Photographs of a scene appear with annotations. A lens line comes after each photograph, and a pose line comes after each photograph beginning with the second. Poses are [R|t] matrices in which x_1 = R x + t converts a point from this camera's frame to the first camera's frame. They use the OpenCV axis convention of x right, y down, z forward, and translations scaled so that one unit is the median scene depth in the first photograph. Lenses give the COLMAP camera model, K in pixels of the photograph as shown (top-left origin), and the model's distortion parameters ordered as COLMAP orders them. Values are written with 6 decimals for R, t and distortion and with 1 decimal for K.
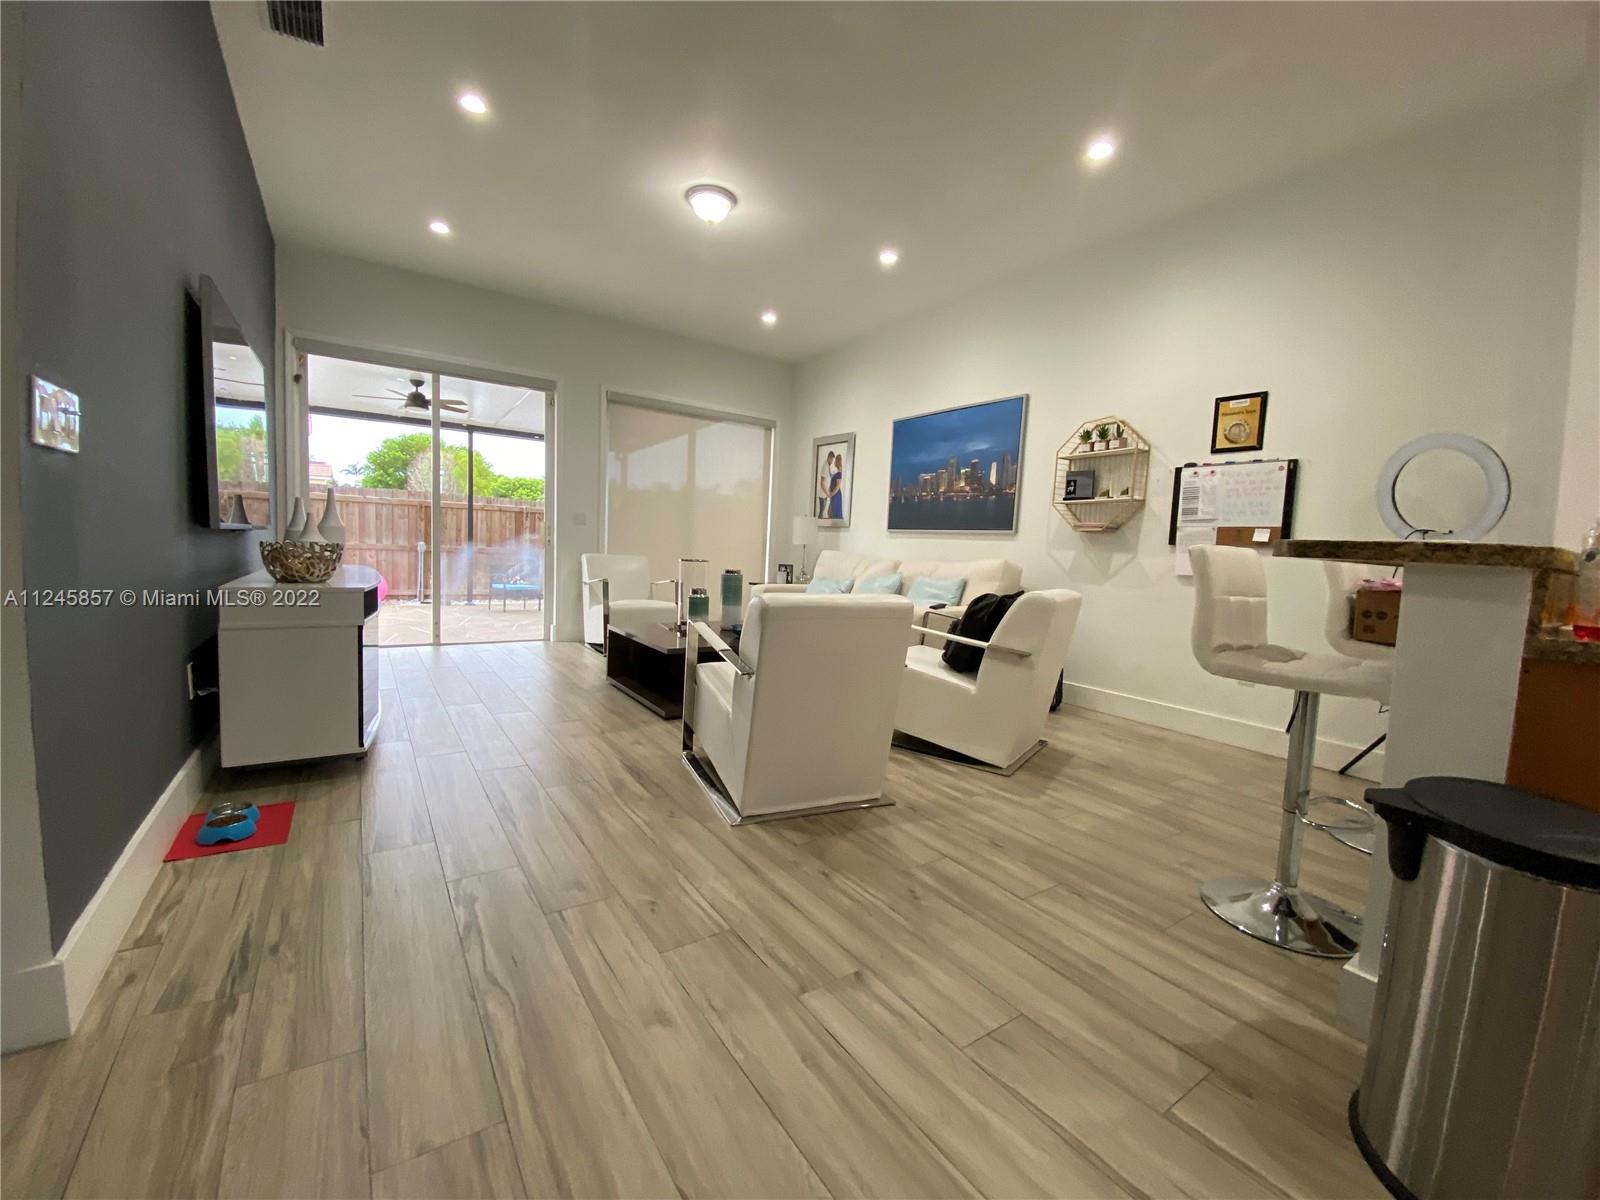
lens RADIAL K [[653.6, 0, 799.1], [0, 653.6, 594.3], [0, 0, 1]] dist [0.011270, -0.015923]
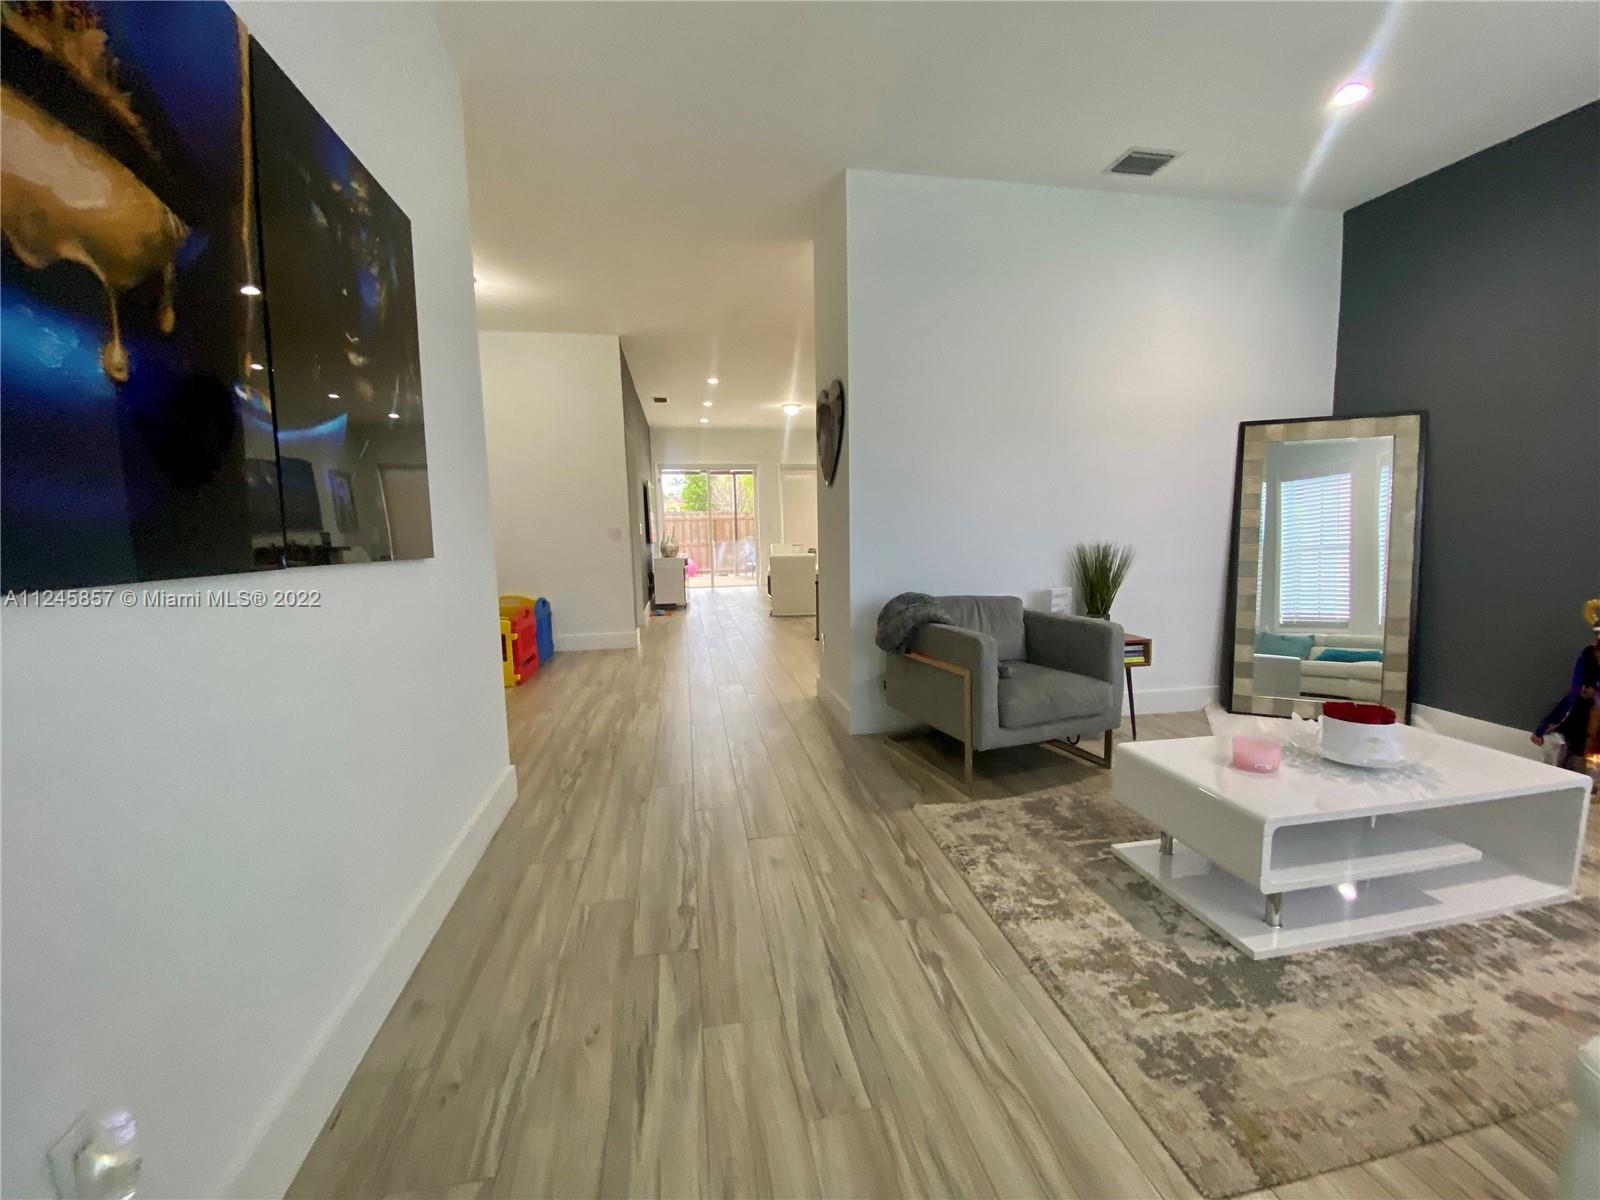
lens RADIAL K [[653.6, 0, 794.1], [0, 653.6, 588.3], [0, 0, 1]] dist [0.011270, -0.015923]
pose [[0.911063, -0.023498, -0.411598, 1.310780], [0.031762, 0.999408, 0.013249, 0.121732], [0.411043, -0.025144, 0.911269, -1.955679]]
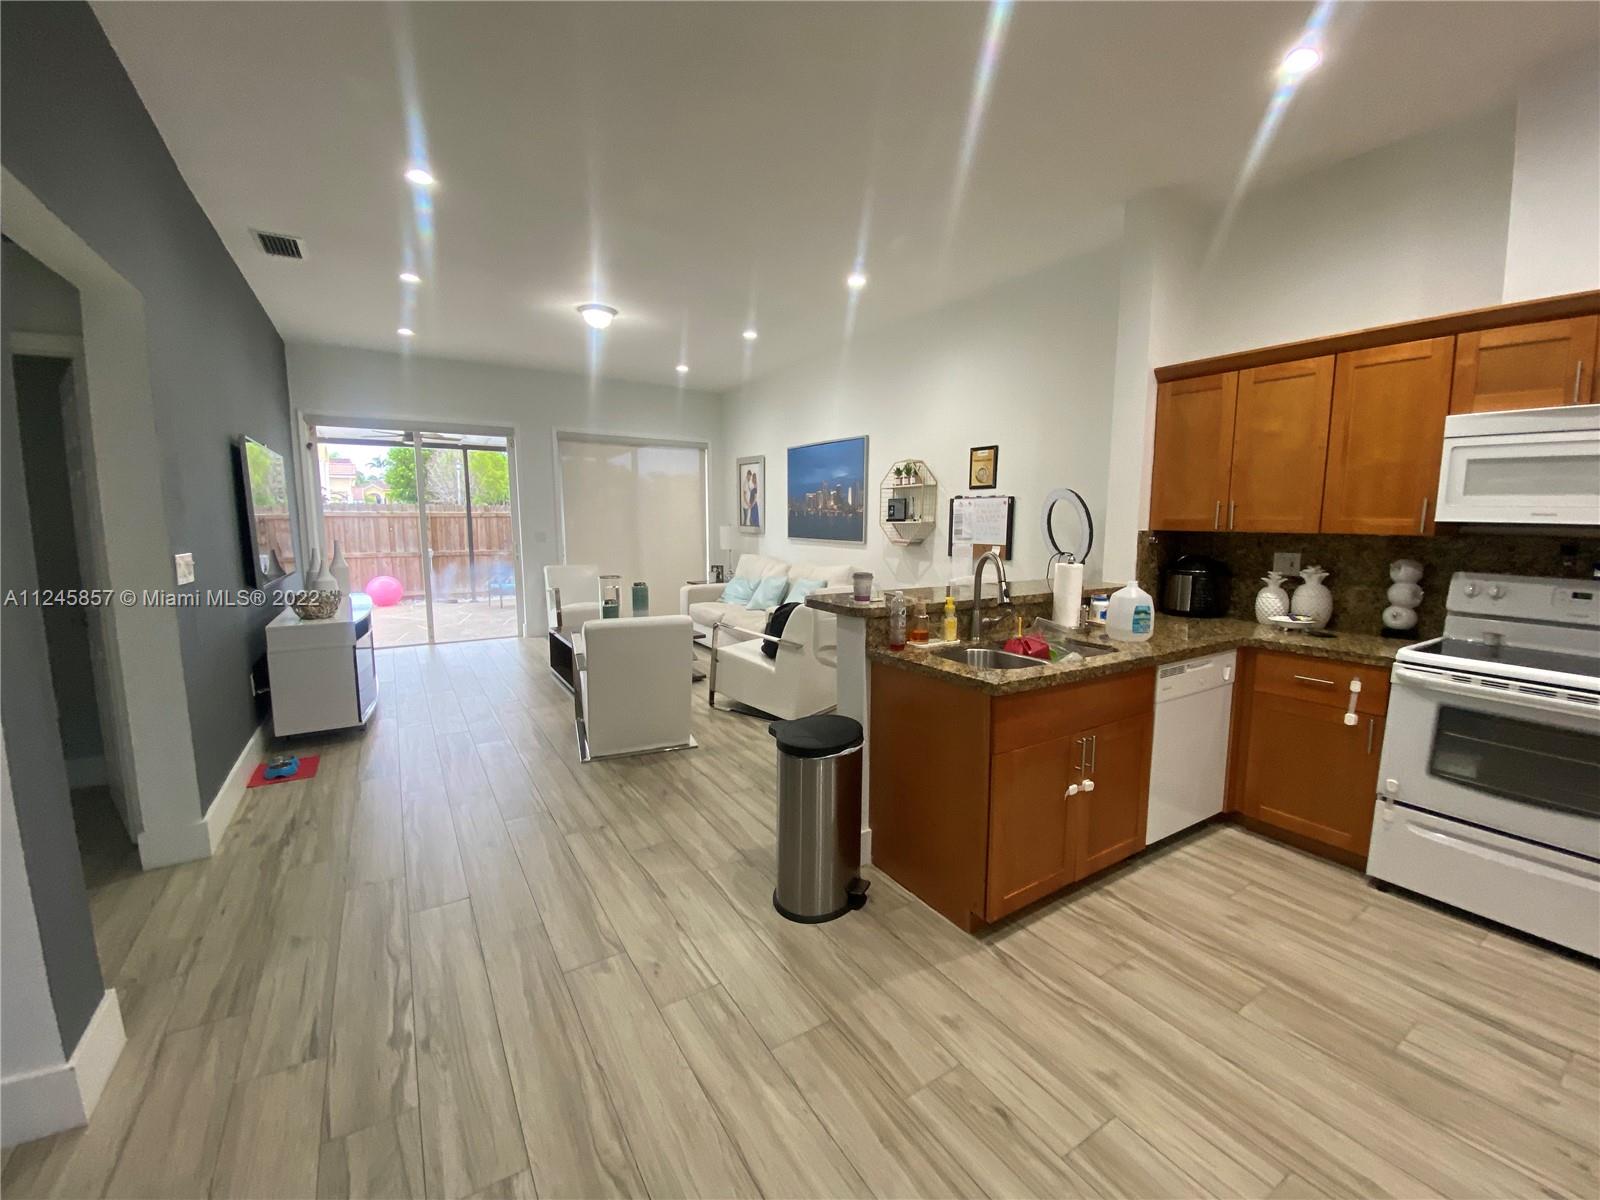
lens RADIAL K [[653.6, 0, 804.3], [0, 653.6, 594.1], [0, 0, 1]] dist [0.011270, -0.015923]
pose [[0.998782, -0.037660, -0.031866, 0.437432], [0.039013, 0.998315, 0.042956, -0.095173], [0.030195, -0.044147, 0.998569, -0.501804]]
